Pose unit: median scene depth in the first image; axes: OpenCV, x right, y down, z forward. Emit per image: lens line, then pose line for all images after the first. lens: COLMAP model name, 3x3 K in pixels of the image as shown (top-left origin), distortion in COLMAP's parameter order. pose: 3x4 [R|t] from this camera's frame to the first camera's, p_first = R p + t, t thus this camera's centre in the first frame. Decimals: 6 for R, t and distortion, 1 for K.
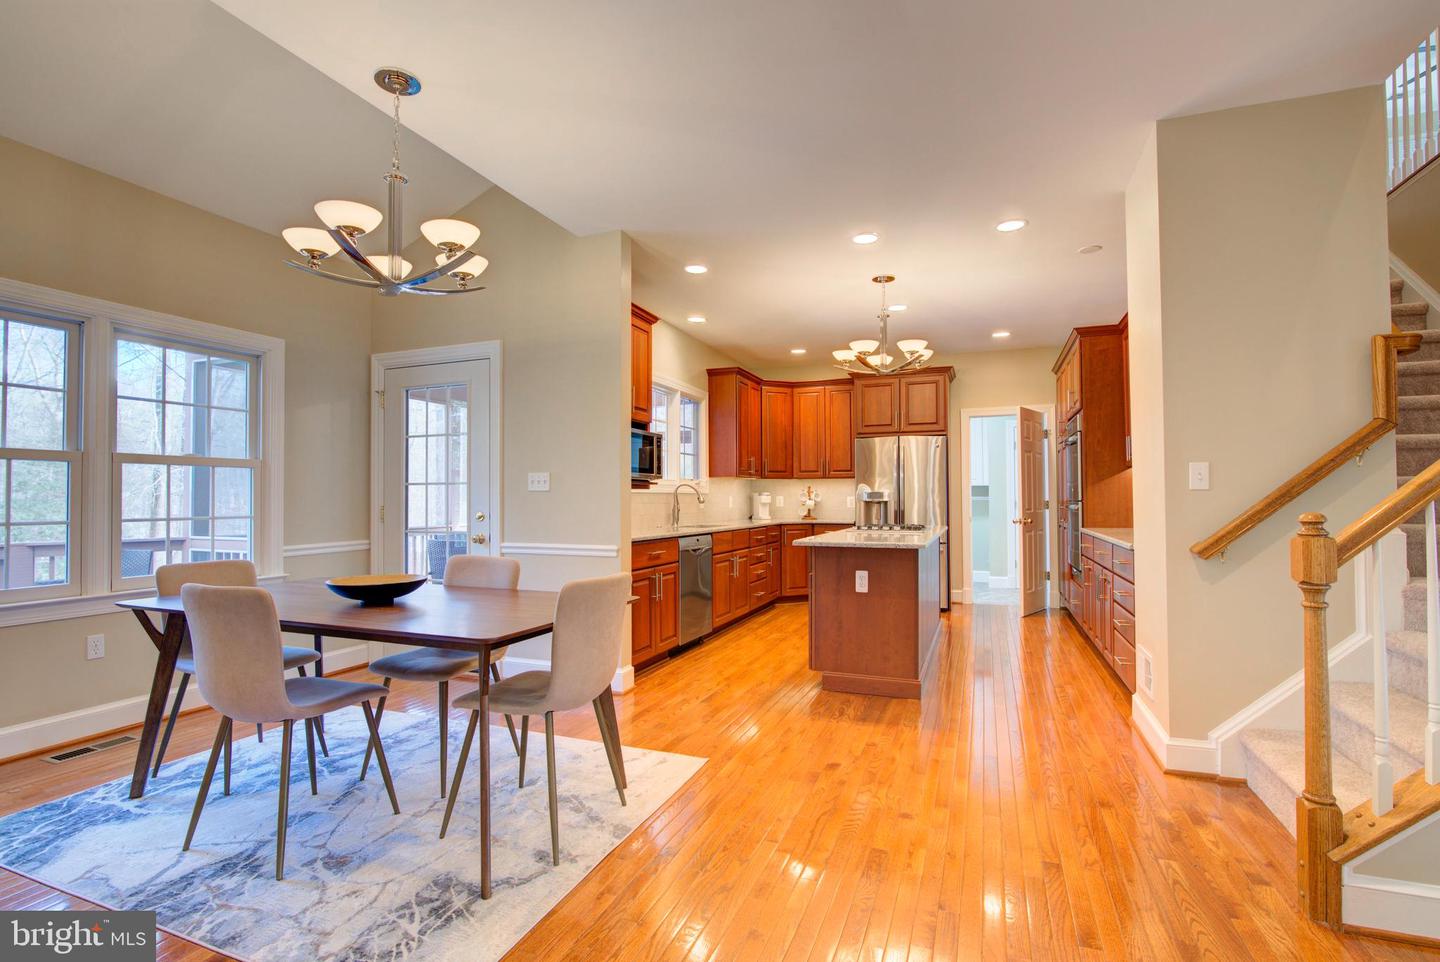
lens RADIAL K [[656.4, 0, 723.3], [0, 656.4, 484.4], [0, 0, 1]] dist [-0.018792, -0.000264]
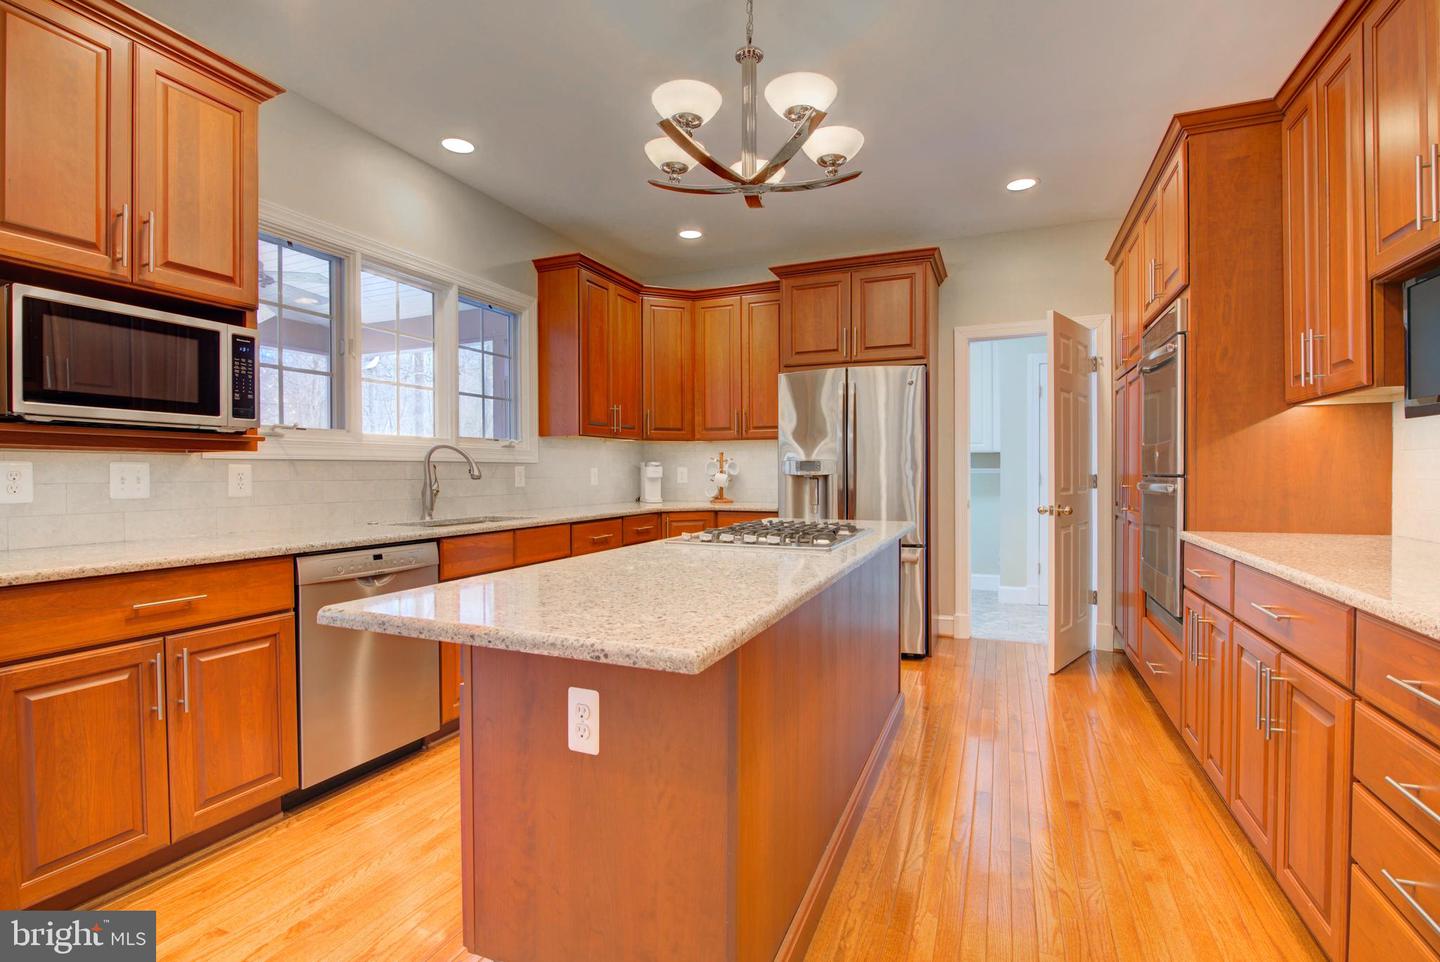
lens RADIAL K [[656.4, 0, 717.9], [0, 656.4, 478.6], [0, 0, 1]] dist [-0.018792, -0.000264]
pose [[0.999517, 0.000113, -0.031067, 0.165133], [0.000910, 0.999457, 0.032934, 0.008450], [0.031054, -0.032946, 0.998975, 0.385056]]
